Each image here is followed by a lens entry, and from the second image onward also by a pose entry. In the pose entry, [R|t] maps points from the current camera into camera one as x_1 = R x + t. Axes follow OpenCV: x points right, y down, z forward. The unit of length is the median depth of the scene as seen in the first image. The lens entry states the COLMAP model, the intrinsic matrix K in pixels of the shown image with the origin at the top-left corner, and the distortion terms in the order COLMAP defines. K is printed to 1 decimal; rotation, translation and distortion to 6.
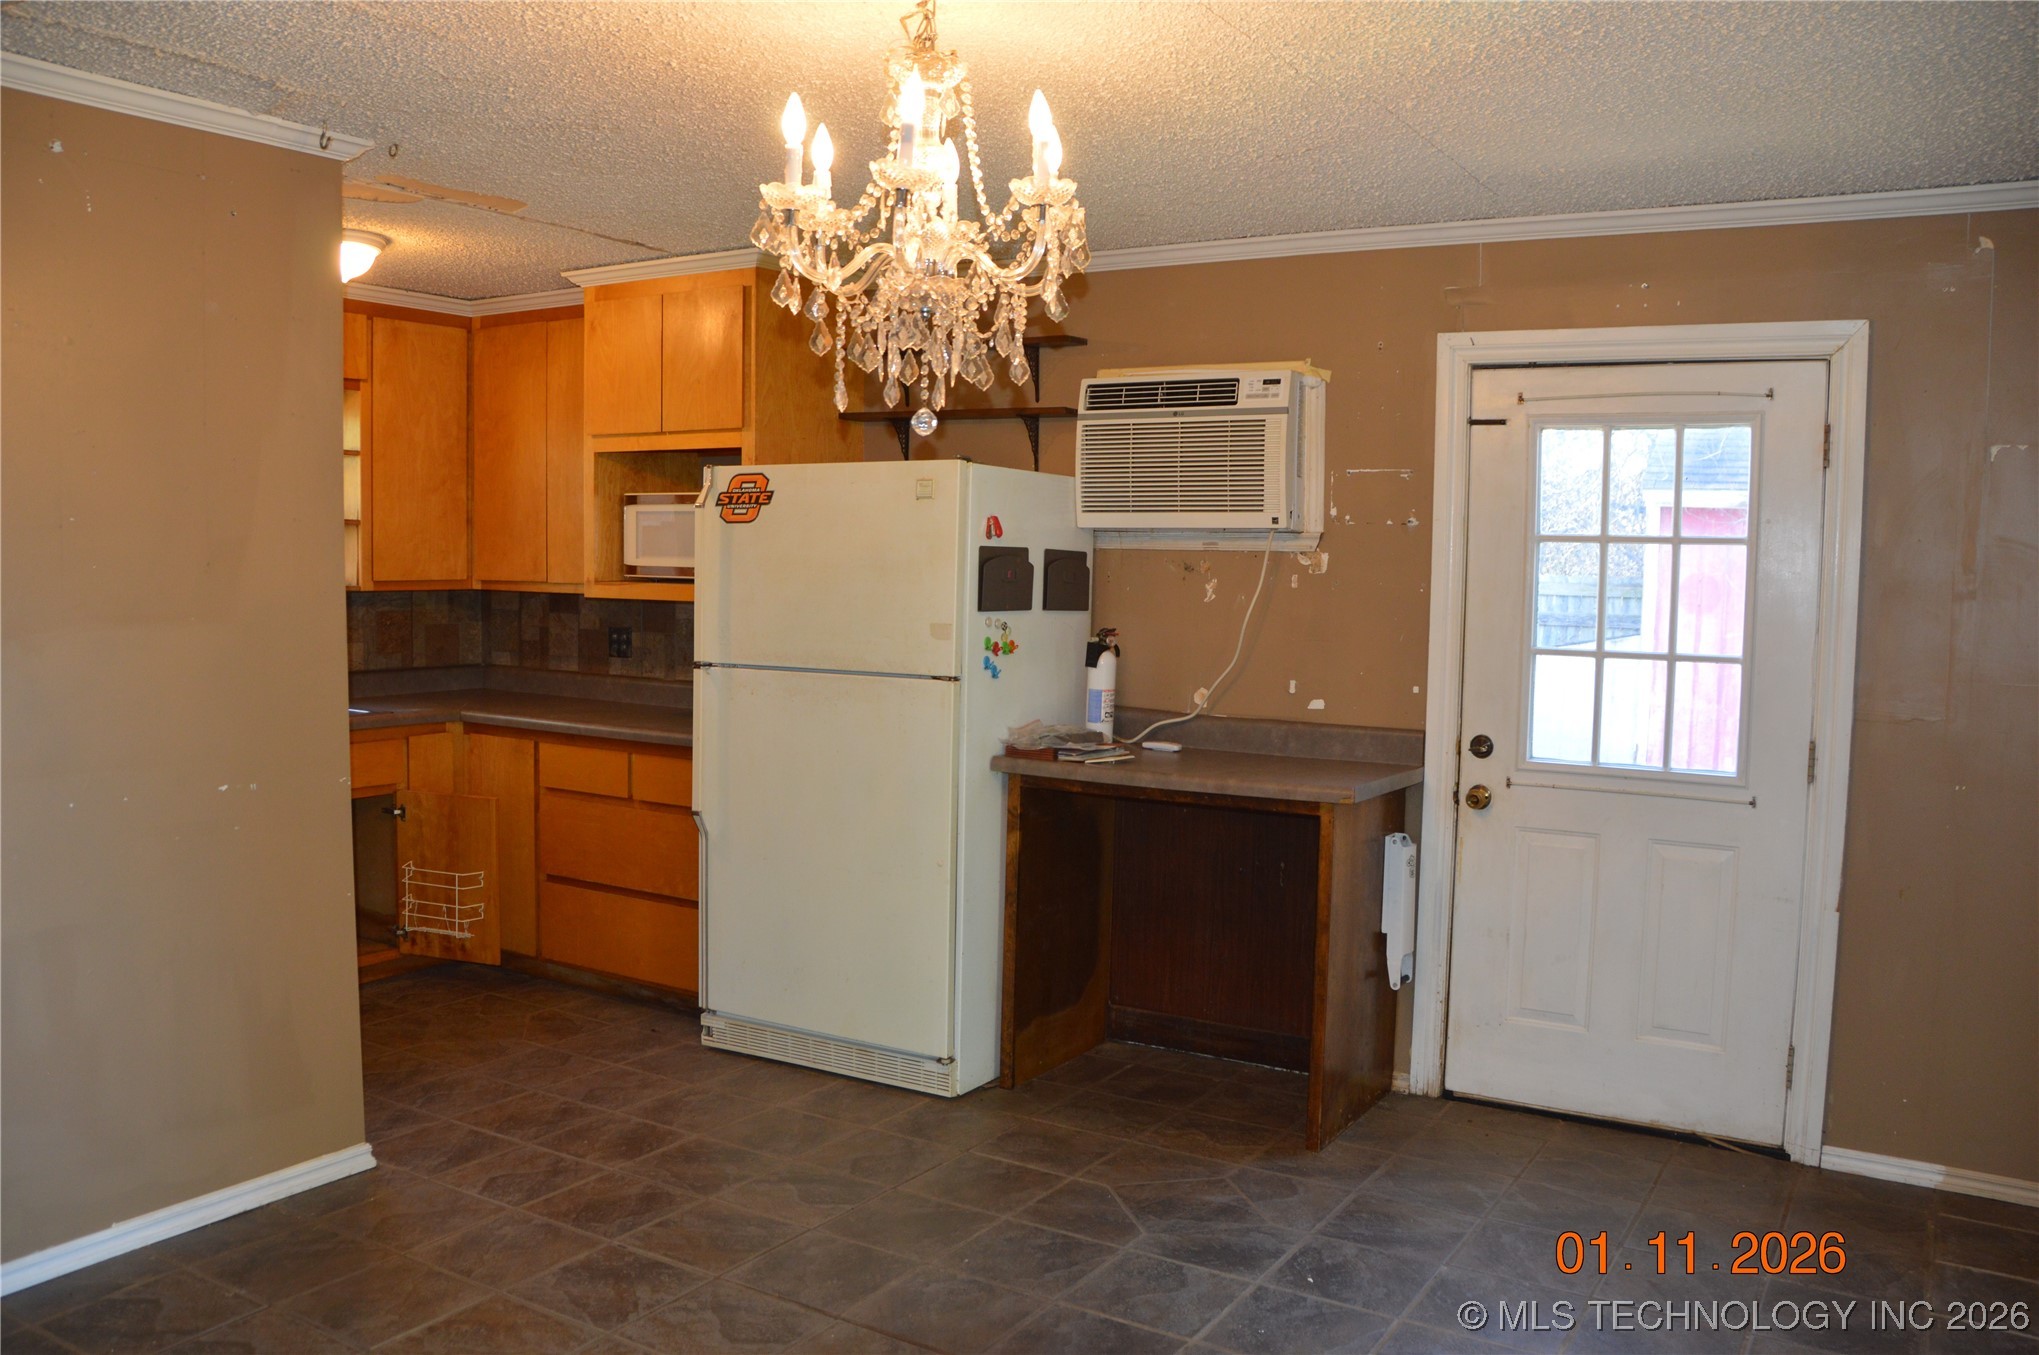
lens RADIAL K [[1610.2, 0, 1013.4], [0, 1610.2, 668.0], [0, 0, 1]] dist [-0.150395, 0.082729]
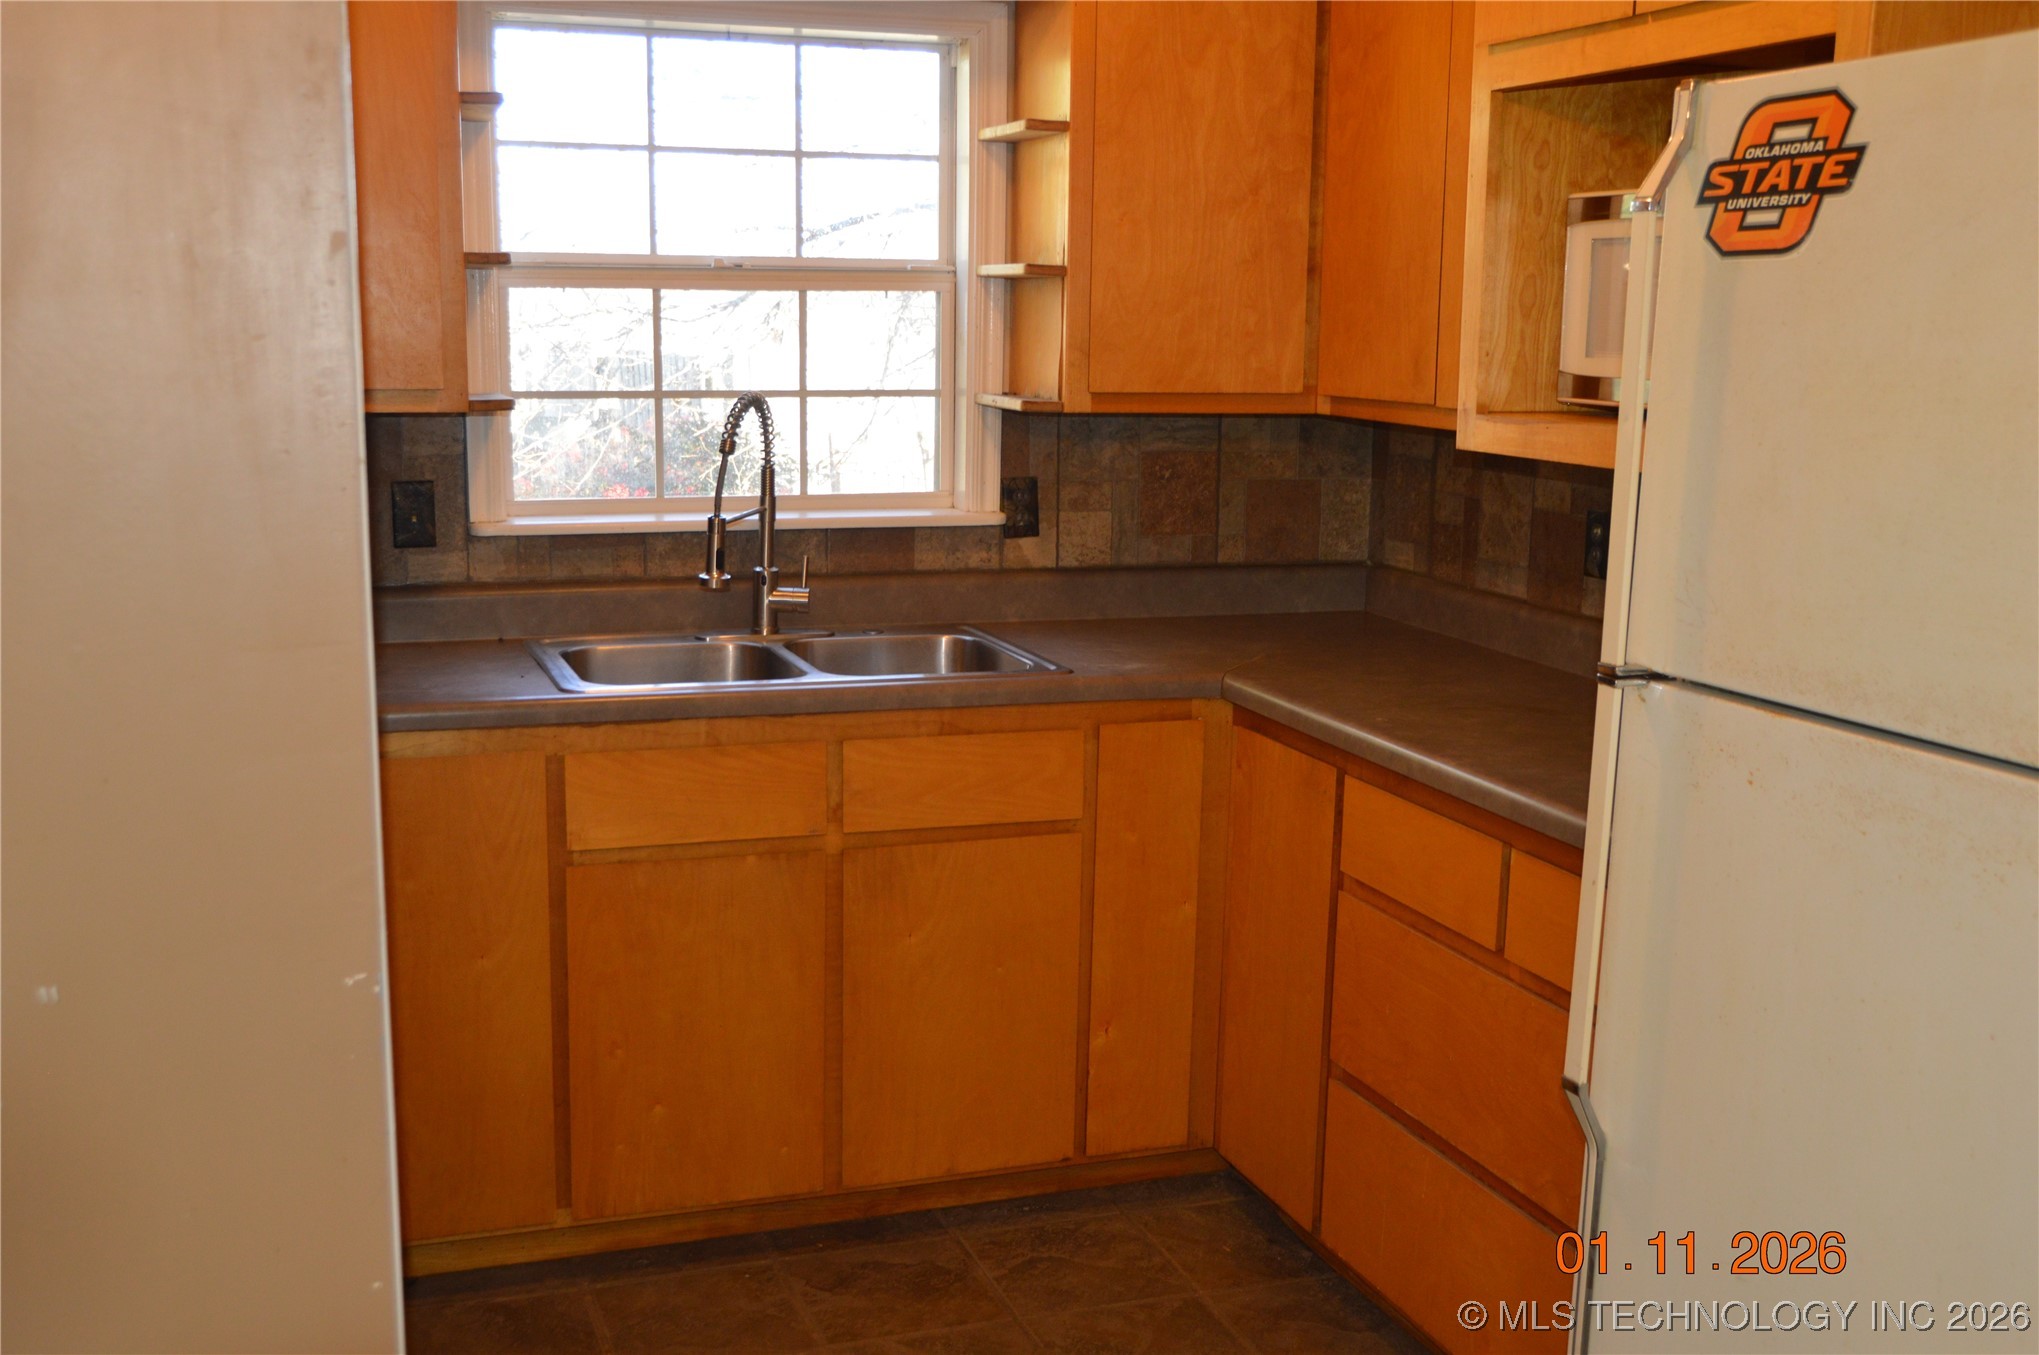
lens RADIAL K [[2072.6, 0, 1006.8], [0, 2072.6, 681.5], [0, 0, 1]] dist [-0.020594, 0.000000]
pose [[0.782344, 0.108860, -0.613260, -0.023760], [-0.052245, 0.992607, 0.109549, -0.040279], [0.620652, -0.053665, 0.782248, 0.540018]]
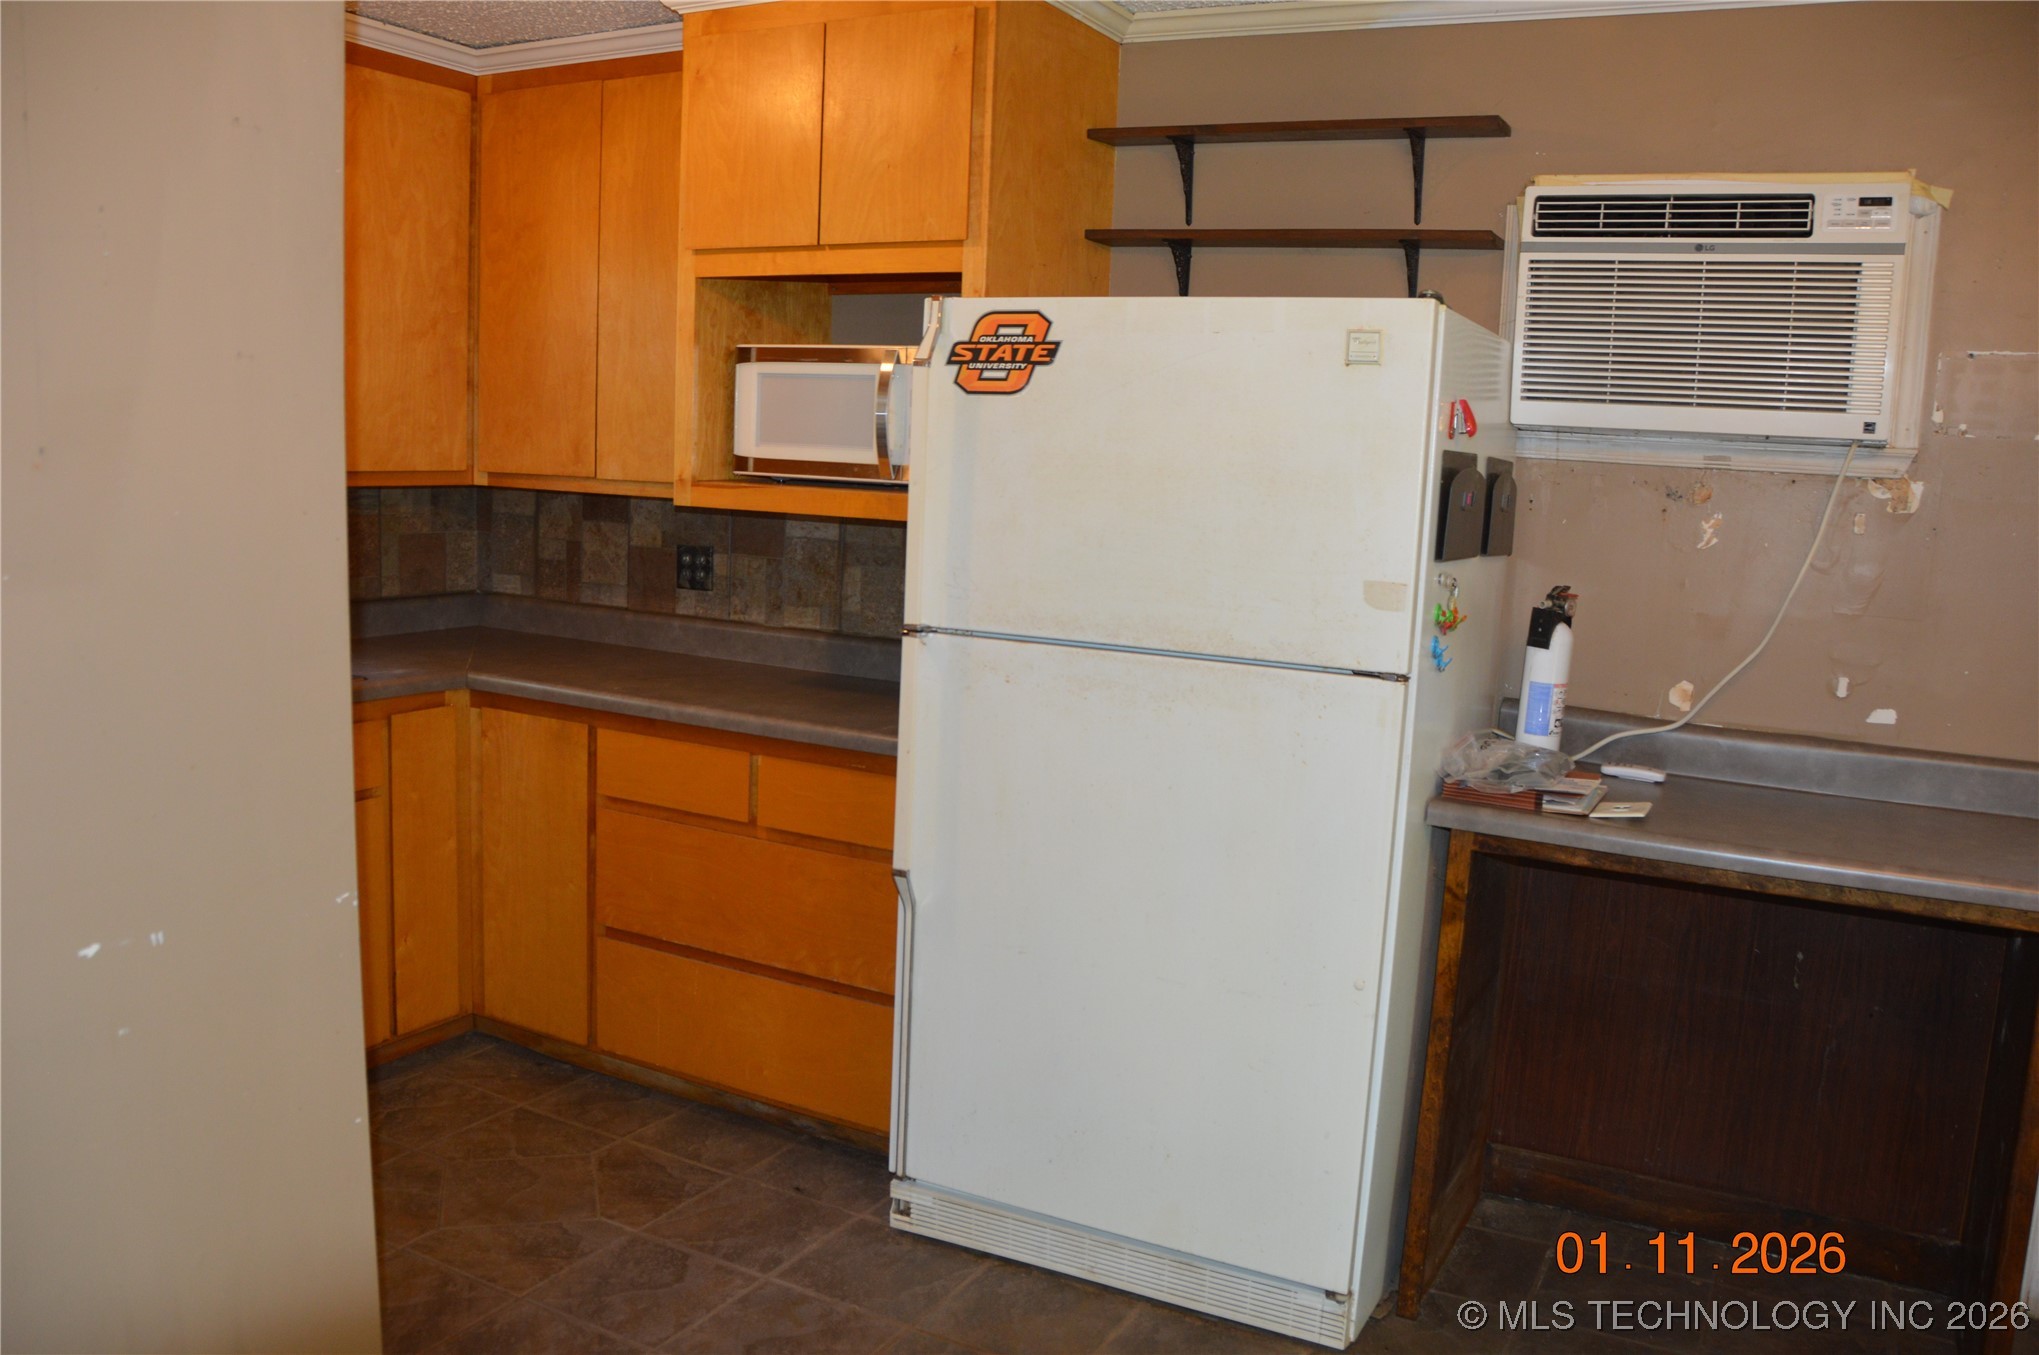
lens RADIAL K [[1610.2, 0, 1012.5], [0, 1610.2, 684.5], [0, 0, 1]] dist [-0.150395, 0.082729]
pose [[0.997933, 0.019687, 0.061174, -0.184983], [-0.024441, 0.996657, 0.077957, -0.028079], [-0.059435, -0.079291, 0.995078, 0.375347]]
